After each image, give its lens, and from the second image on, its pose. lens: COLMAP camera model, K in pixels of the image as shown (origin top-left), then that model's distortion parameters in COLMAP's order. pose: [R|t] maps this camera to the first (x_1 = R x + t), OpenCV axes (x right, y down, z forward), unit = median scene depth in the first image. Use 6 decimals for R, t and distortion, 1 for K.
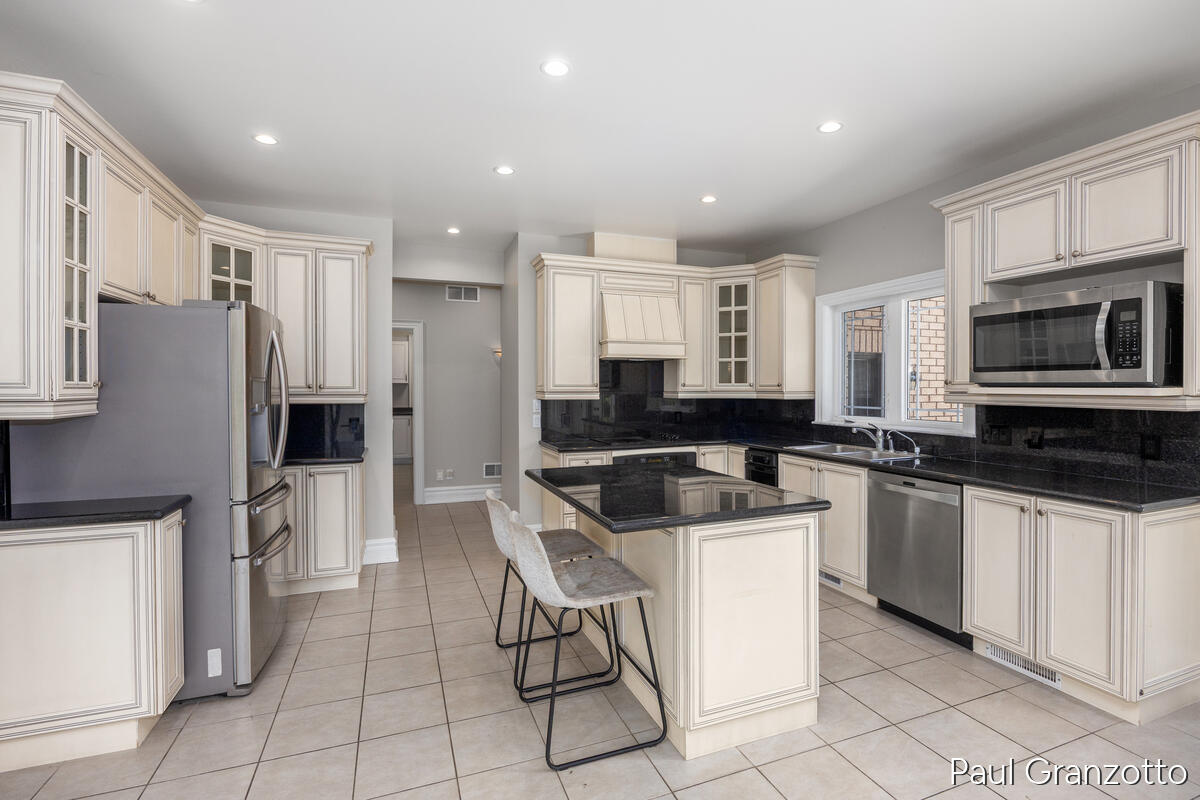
lens RADIAL K [[536.2, 0, 597.2], [0, 536.2, 395.8], [0, 0, 1]] dist [0.000498, 0.000093]
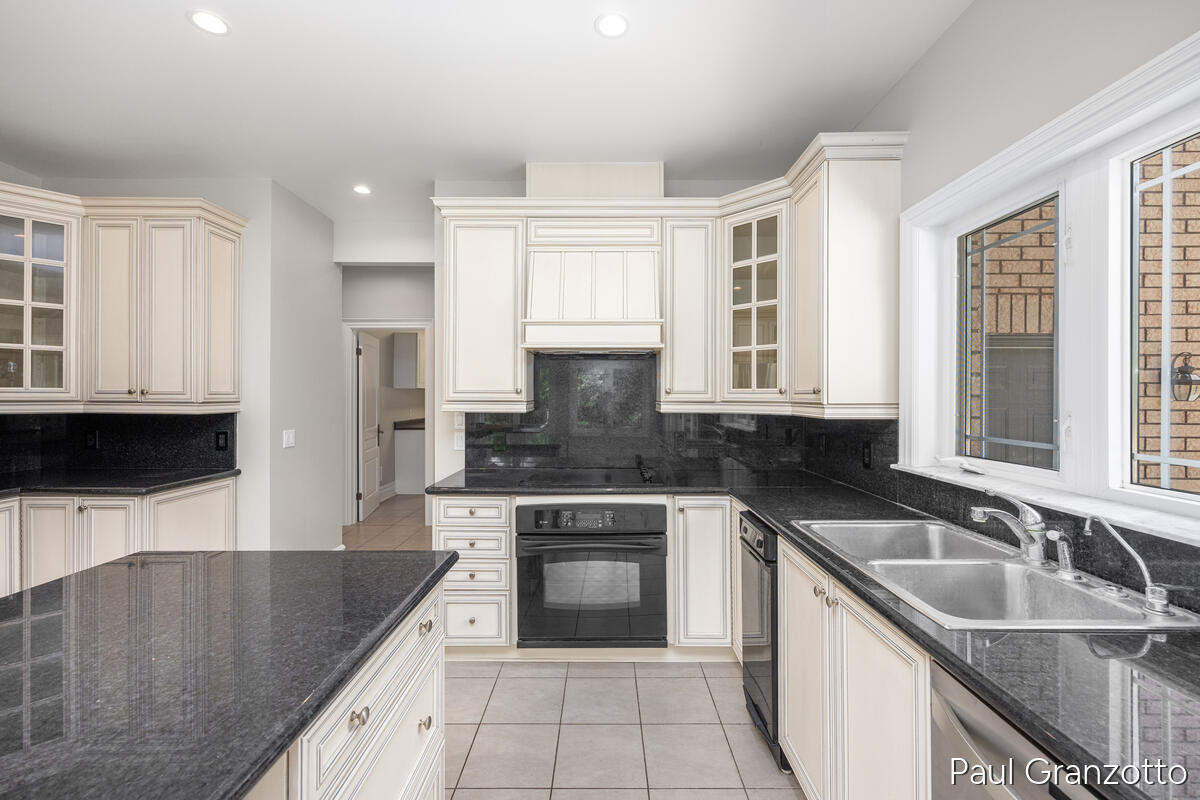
lens RADIAL K [[485.6, 0, 603.6], [0, 485.6, 395.0], [0, 0, 1]] dist [0.003344, -0.000031]
pose [[0.936577, 0.002668, -0.350452, 0.298953], [-0.010204, 0.999755, -0.019658, -0.004552], [0.350313, 0.021987, 0.936375, 0.469586]]
